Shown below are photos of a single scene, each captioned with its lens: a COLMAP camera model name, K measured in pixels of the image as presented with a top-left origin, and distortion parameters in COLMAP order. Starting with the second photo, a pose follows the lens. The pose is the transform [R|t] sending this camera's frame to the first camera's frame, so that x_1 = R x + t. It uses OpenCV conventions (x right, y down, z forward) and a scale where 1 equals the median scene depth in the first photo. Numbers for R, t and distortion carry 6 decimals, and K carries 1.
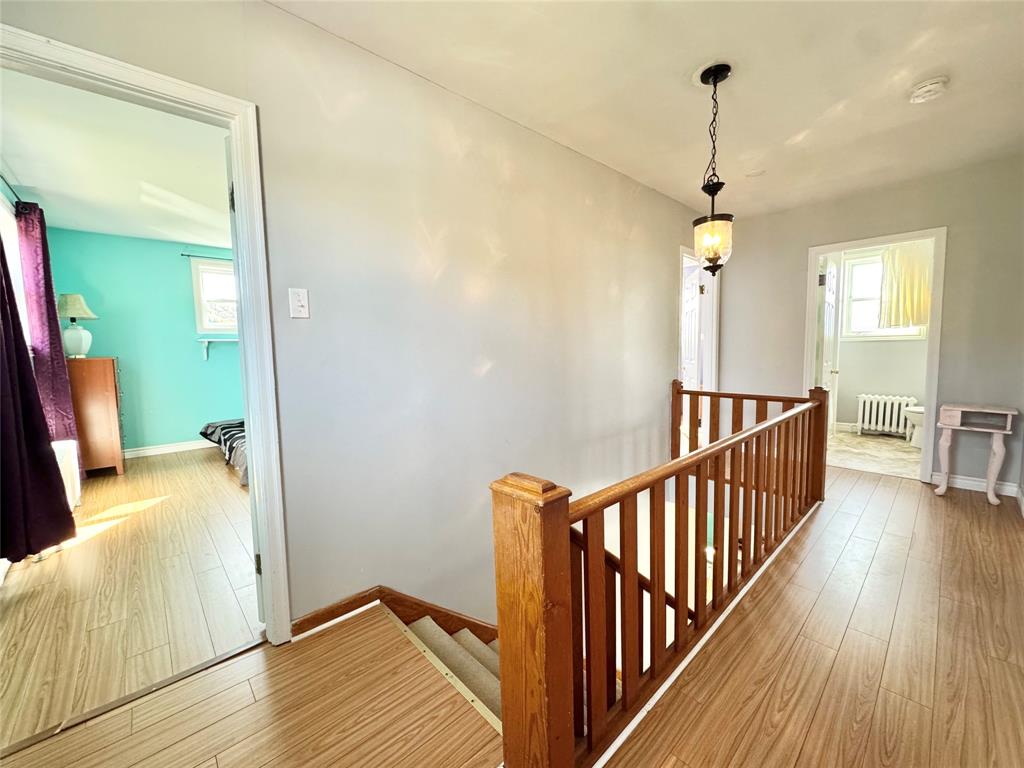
lens RADIAL K [[408.5, 0, 511.4], [0, 408.5, 382.9], [0, 0, 1]] dist [-0.003777, 0.000509]
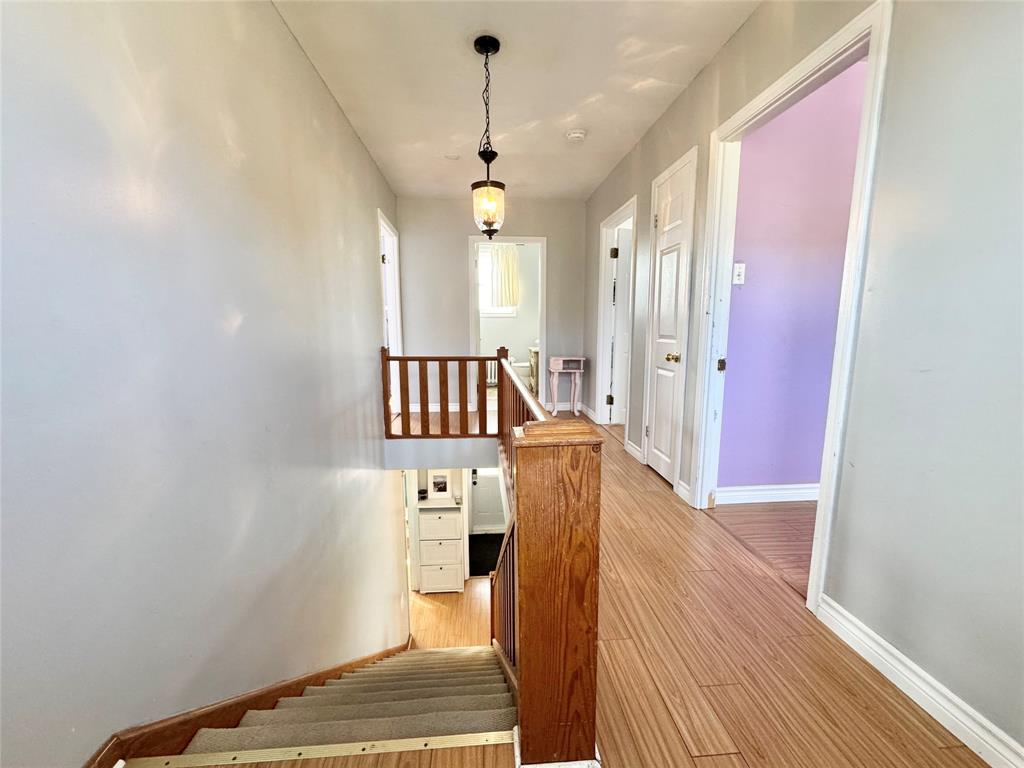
lens RADIAL K [[408.5, 0, 511.4], [0, 408.5, 382.9], [0, 0, 1]] dist [-0.003777, 0.000509]
pose [[0.617197, -0.093413, 0.781243, -0.493556], [0.054246, 0.995617, 0.076190, 0.054980], [-0.784936, -0.004645, 0.619559, 0.381051]]
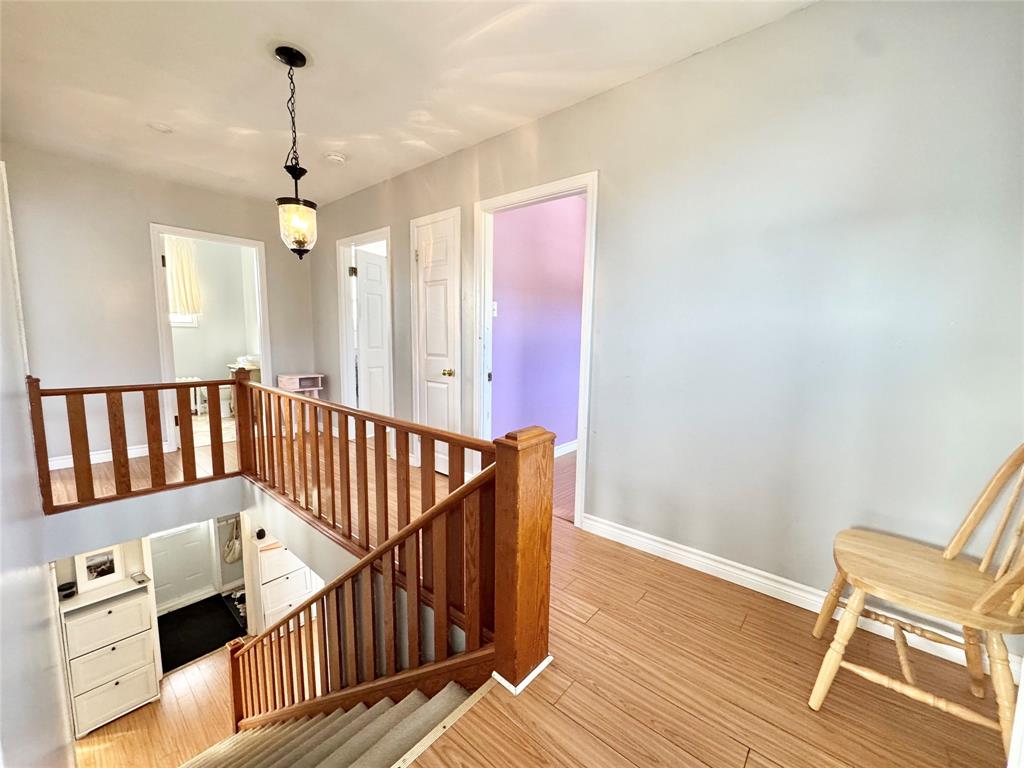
lens RADIAL K [[408.5, 0, 511.4], [0, 408.5, 382.9], [0, 0, 1]] dist [-0.003777, 0.000509]
pose [[-0.111835, -0.097176, 0.988964, -0.845152], [0.068684, 0.992071, 0.105248, -0.032313], [-0.991350, 0.079696, -0.104274, 0.831808]]
